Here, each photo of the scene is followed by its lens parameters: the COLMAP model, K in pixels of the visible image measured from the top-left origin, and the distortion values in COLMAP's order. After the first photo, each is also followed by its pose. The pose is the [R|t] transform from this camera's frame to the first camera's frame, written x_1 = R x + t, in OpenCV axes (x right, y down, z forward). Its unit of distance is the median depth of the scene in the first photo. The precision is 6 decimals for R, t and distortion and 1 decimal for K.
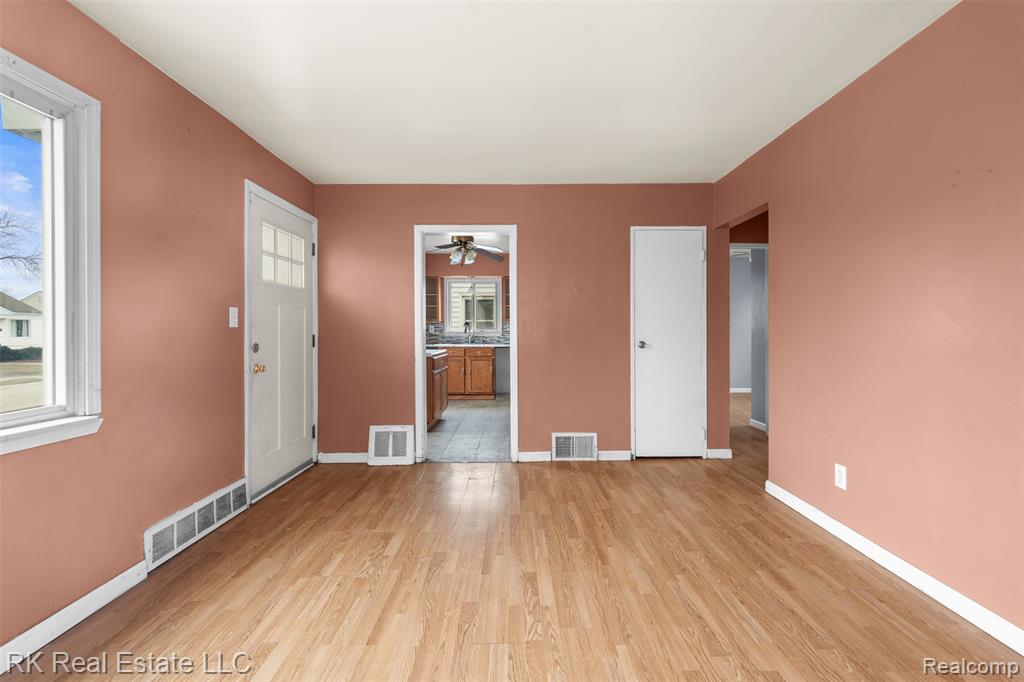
lens RADIAL K [[443.8, 0, 527.3], [0, 443.8, 336.0], [0, 0, 1]] dist [0.000821, 0.000262]
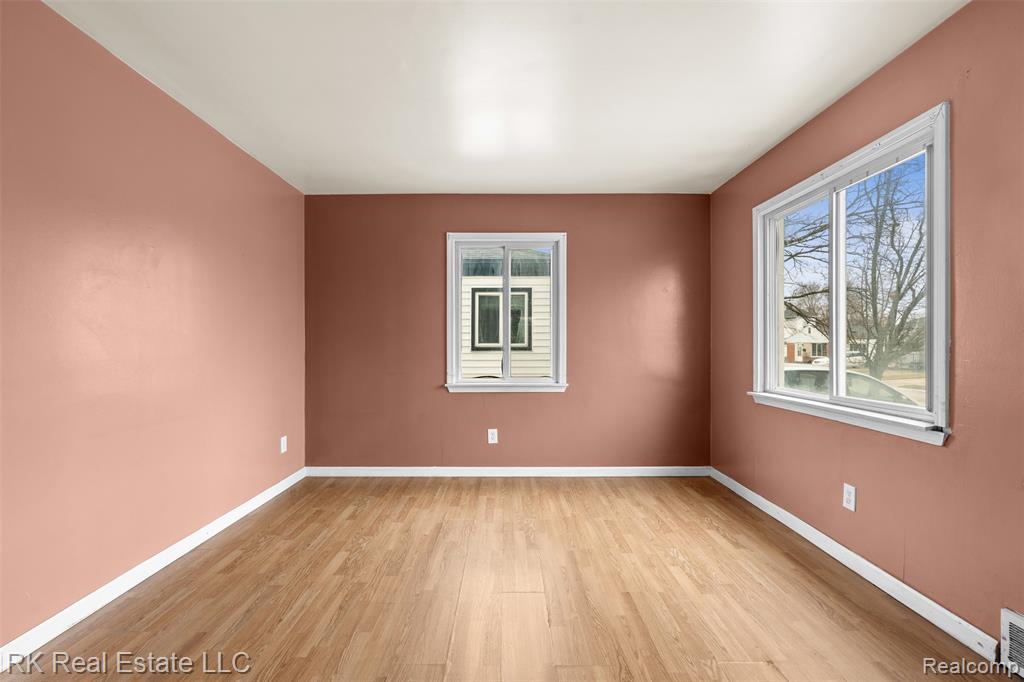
lens RADIAL K [[459.7, 0, 511.6], [0, 459.7, 351.9], [0, 0, 1]] dist [-0.003551, -0.000090]
pose [[-0.999706, 0.004240, 0.023859, -0.050471], [0.004889, 0.999618, 0.027189, -0.018637], [-0.023735, 0.027298, -0.999346, 1.817705]]
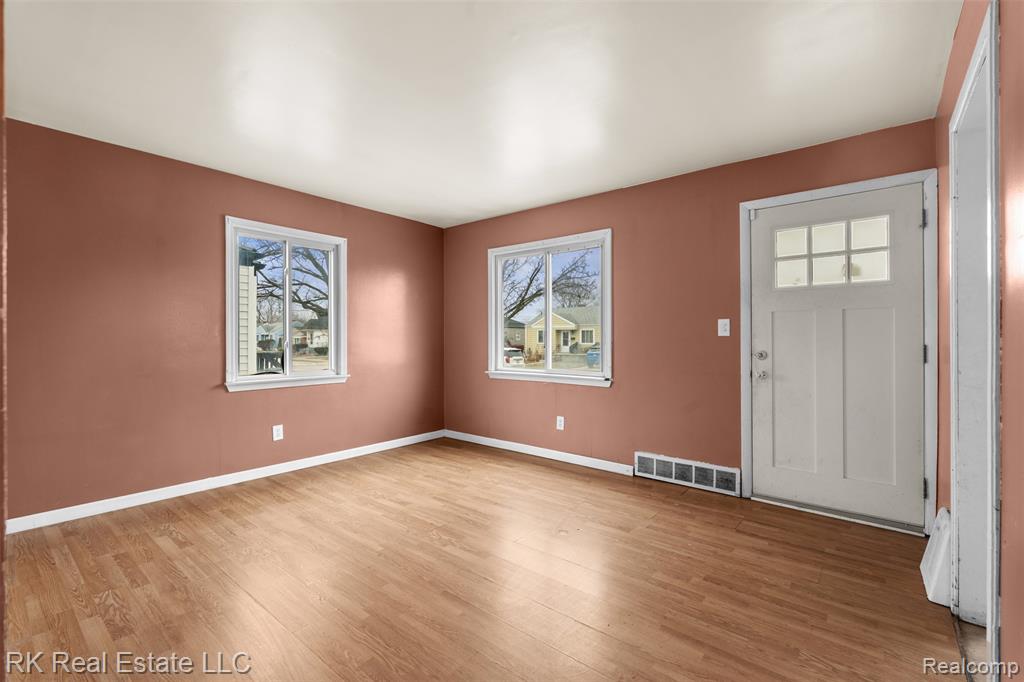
lens RADIAL K [[449.2, 0, 512.0], [0, 449.2, 341.0], [0, 0, 1]] dist [0.000384, 0.000203]
pose [[-0.651481, 0.006466, -0.758637, 0.843799], [-0.008557, 0.999837, 0.015869, -0.027685], [0.758617, 0.016830, -0.651320, 1.827845]]
